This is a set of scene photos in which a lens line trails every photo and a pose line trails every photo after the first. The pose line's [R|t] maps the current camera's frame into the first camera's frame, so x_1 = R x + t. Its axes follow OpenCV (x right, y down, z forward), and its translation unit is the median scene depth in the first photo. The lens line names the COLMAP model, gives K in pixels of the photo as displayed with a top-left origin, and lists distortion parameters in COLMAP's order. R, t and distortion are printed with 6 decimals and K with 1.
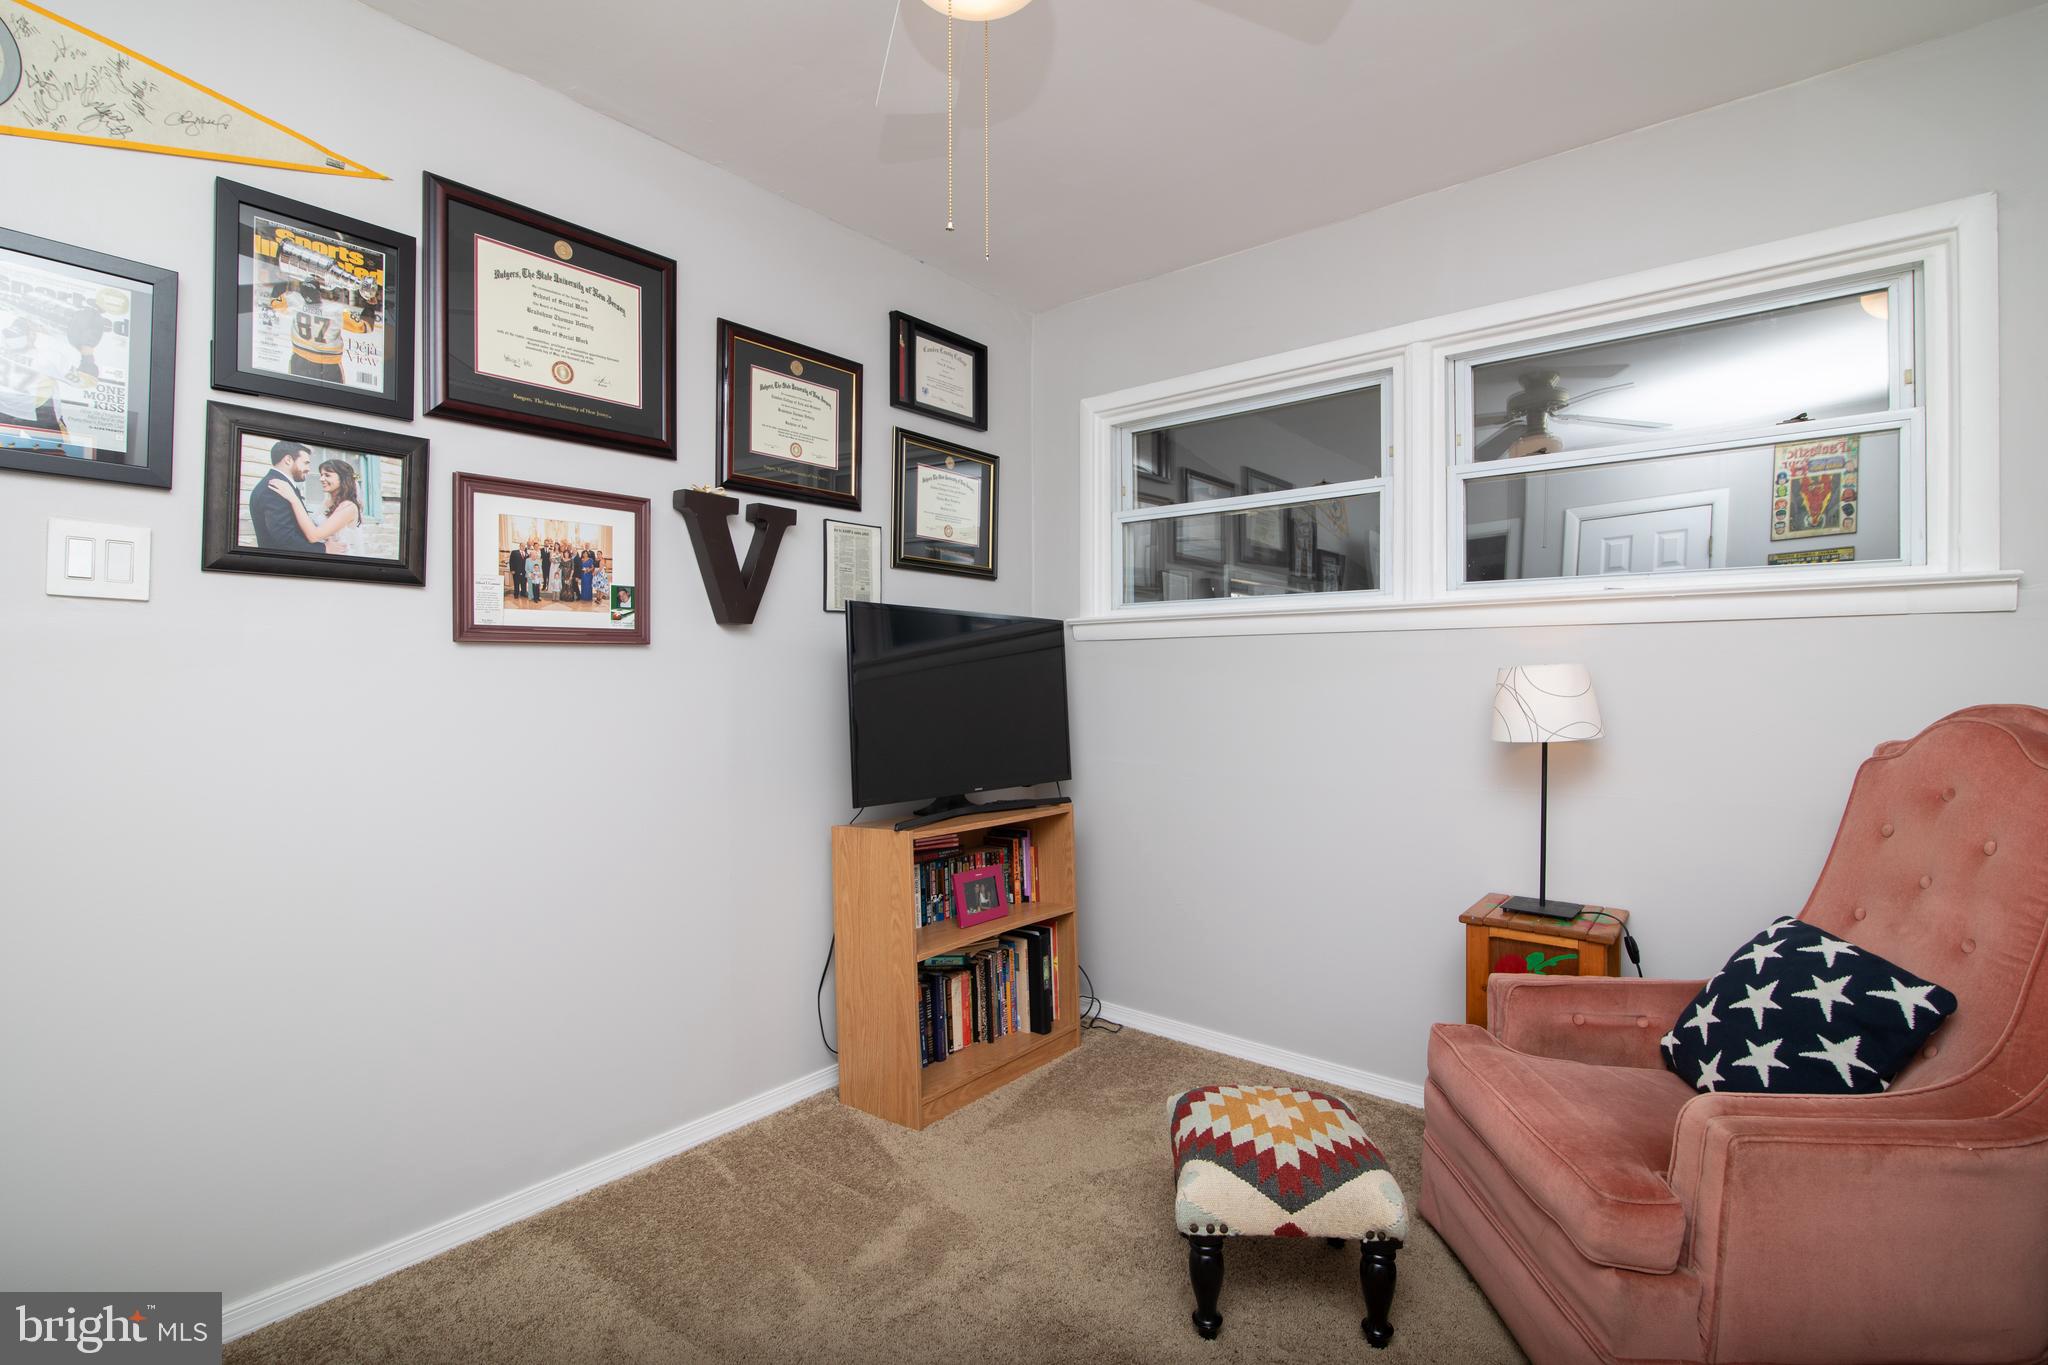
lens RADIAL K [[937.4, 0, 1023.2], [0, 937.4, 675.2], [0, 0, 1]] dist [-0.017925, 0.000676]
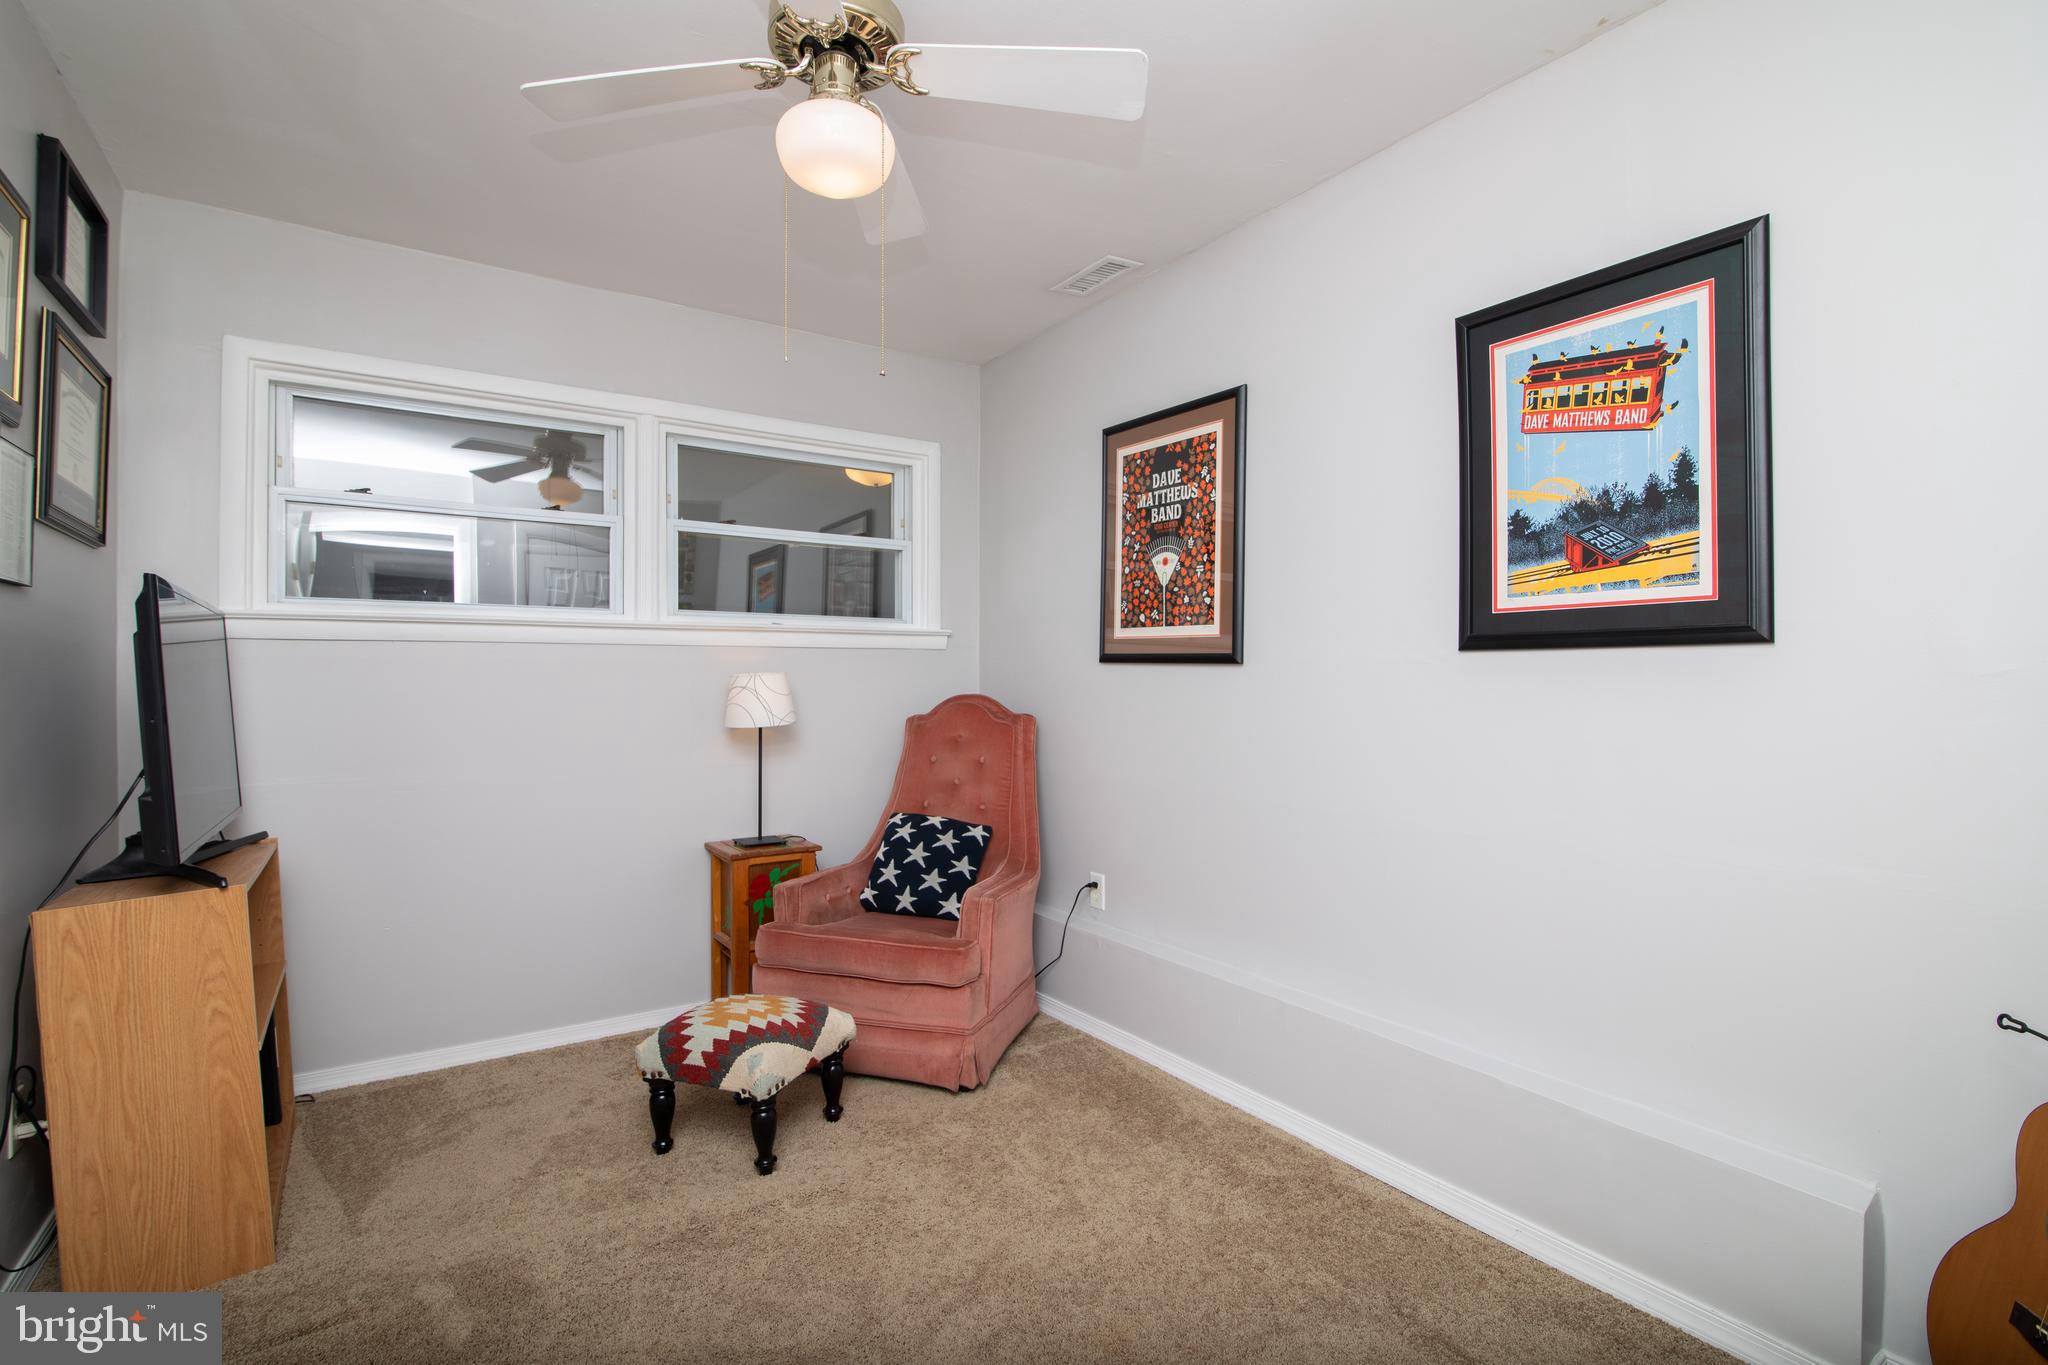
lens RADIAL K [[937.4, 0, 1022.2], [0, 937.4, 676.3], [0, 0, 1]] dist [-0.017925, 0.000676]
pose [[0.283525, 0.007114, 0.958939, -0.867306], [0.002583, 0.999963, -0.008182, 0.006269], [-0.958961, 0.004797, 0.283496, 0.230314]]
